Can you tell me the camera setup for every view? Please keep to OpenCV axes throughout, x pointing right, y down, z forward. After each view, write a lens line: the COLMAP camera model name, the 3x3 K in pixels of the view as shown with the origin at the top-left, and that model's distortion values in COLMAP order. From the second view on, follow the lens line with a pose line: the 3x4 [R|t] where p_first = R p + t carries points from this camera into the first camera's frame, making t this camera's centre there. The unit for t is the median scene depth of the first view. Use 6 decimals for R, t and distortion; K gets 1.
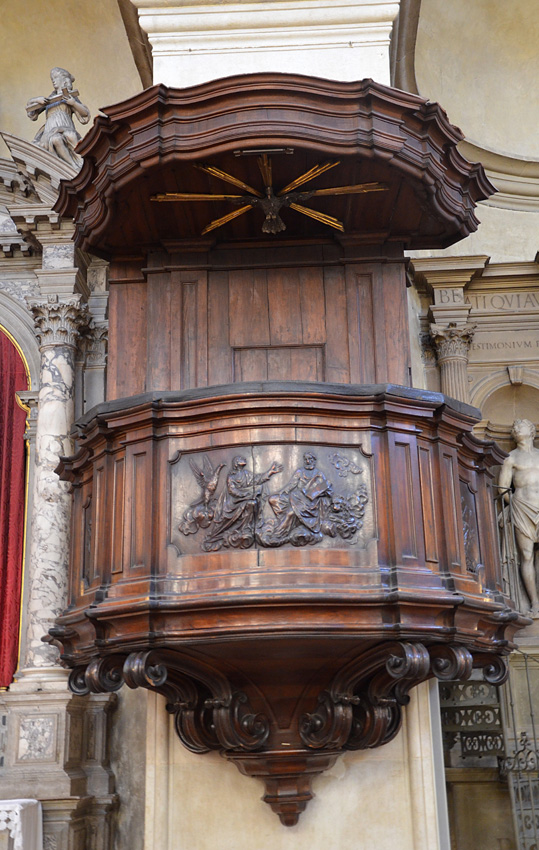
lens RADIAL K [[1073.9, 0, 269.5], [0, 1073.9, 425.0], [0, 0, 1]] dist [0.004837, 0.486269]
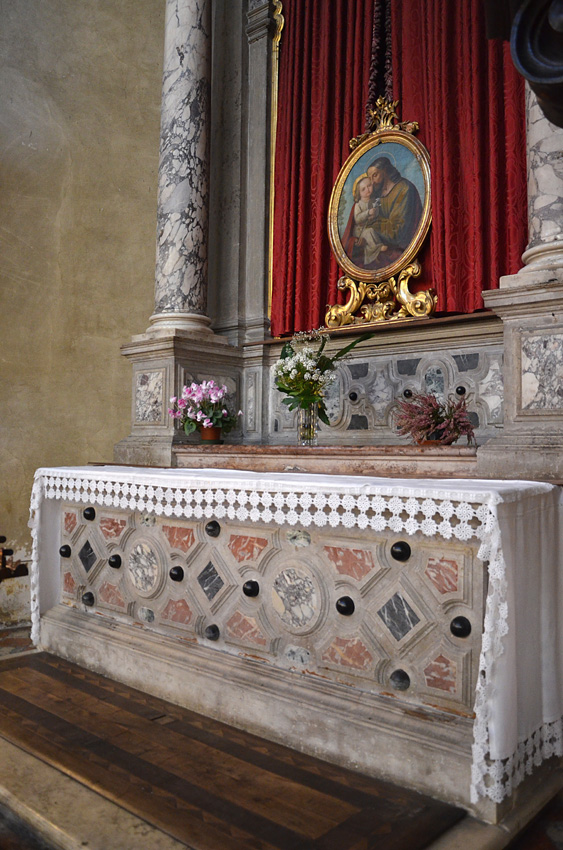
lens RADIAL K [[713.5, 0, 282.3], [0, 713.5, 407.2], [0, 0, 1]] dist [-0.154783, 0.202819]
pose [[0.771725, 0.001450, -0.635955, -0.099599], [0.154953, 0.969431, 0.190244, 0.213869], [0.616790, -0.245359, 0.747909, 0.643314]]
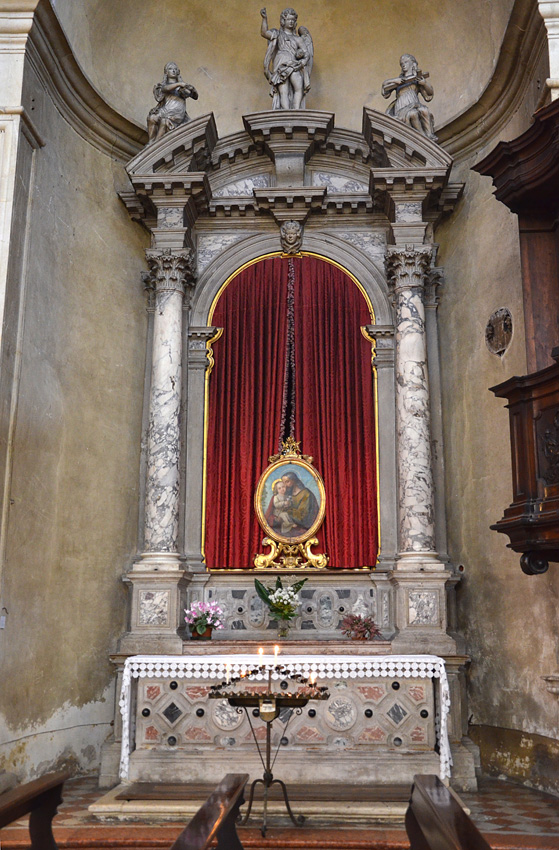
lens RADIAL K [[868.4, 0, 281.4], [0, 868.4, 410.1], [0, 0, 1]] dist [-0.036899, 0.180611]
pose [[0.999249, 0.023346, -0.030940, -0.335853], [-0.021739, 0.998446, 0.051304, 0.018128], [0.032090, -0.050593, 0.998204, 0.026331]]
